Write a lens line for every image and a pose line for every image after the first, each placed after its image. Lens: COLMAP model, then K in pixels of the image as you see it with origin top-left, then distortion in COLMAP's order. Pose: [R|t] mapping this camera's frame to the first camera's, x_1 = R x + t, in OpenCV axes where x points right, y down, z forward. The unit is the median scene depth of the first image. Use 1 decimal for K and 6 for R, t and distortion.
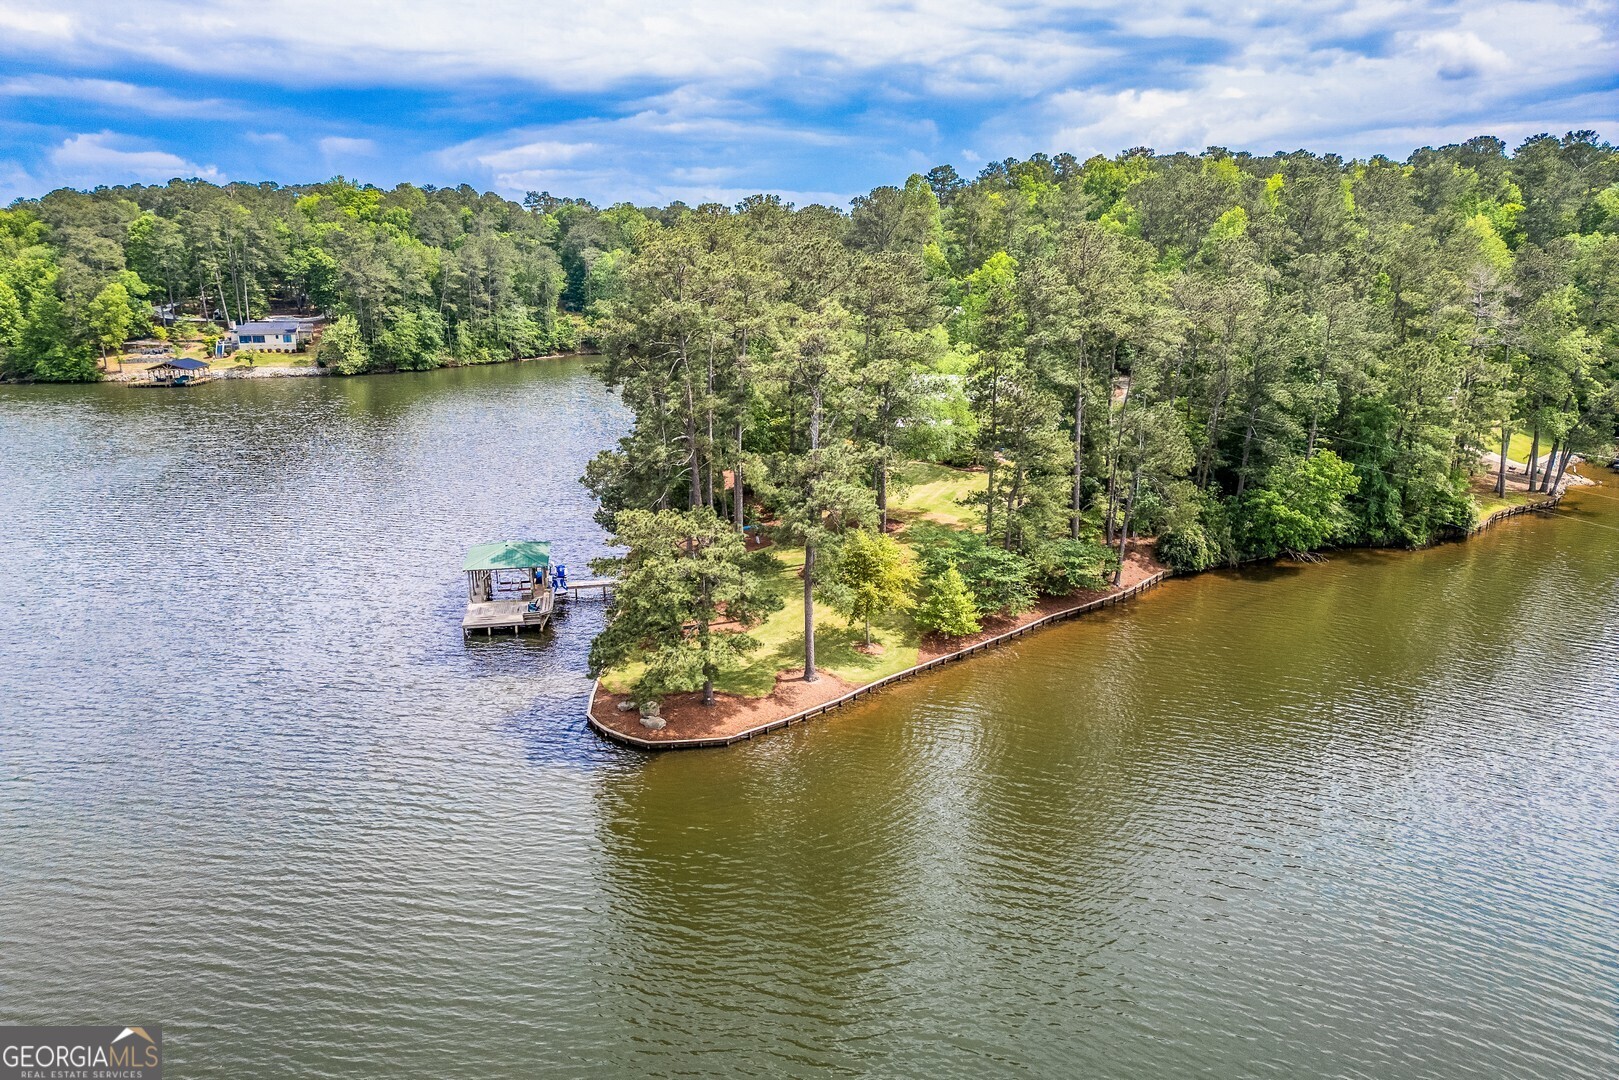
lens RADIAL K [[1178.6, 0, 815.0], [0, 1178.6, 539.8], [0, 0, 1]] dist [0.069313, -0.032101]
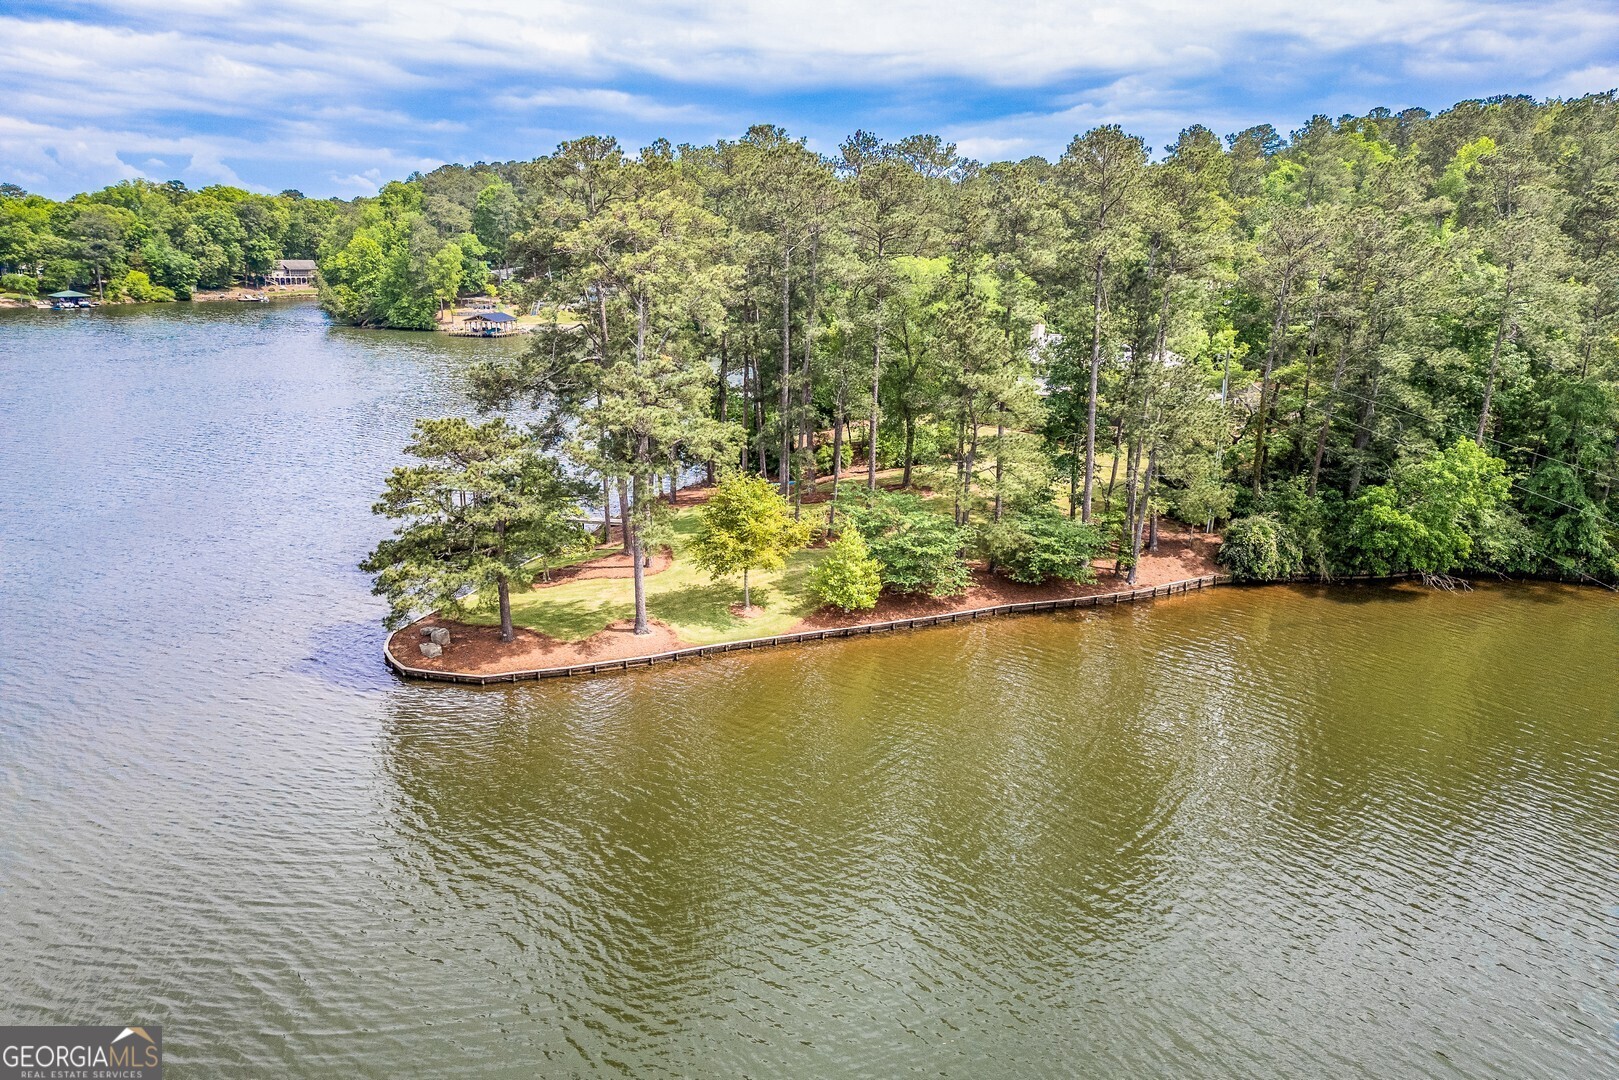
lens RADIAL K [[1178.6, 0, 815.1], [0, 1178.6, 541.0], [0, 0, 1]] dist [0.069313, -0.032101]
pose [[0.942410, 0.102144, -0.318481, 0.121544], [-0.100705, 0.994694, 0.021025, 0.005700], [0.318939, 0.012259, 0.947696, 0.061403]]
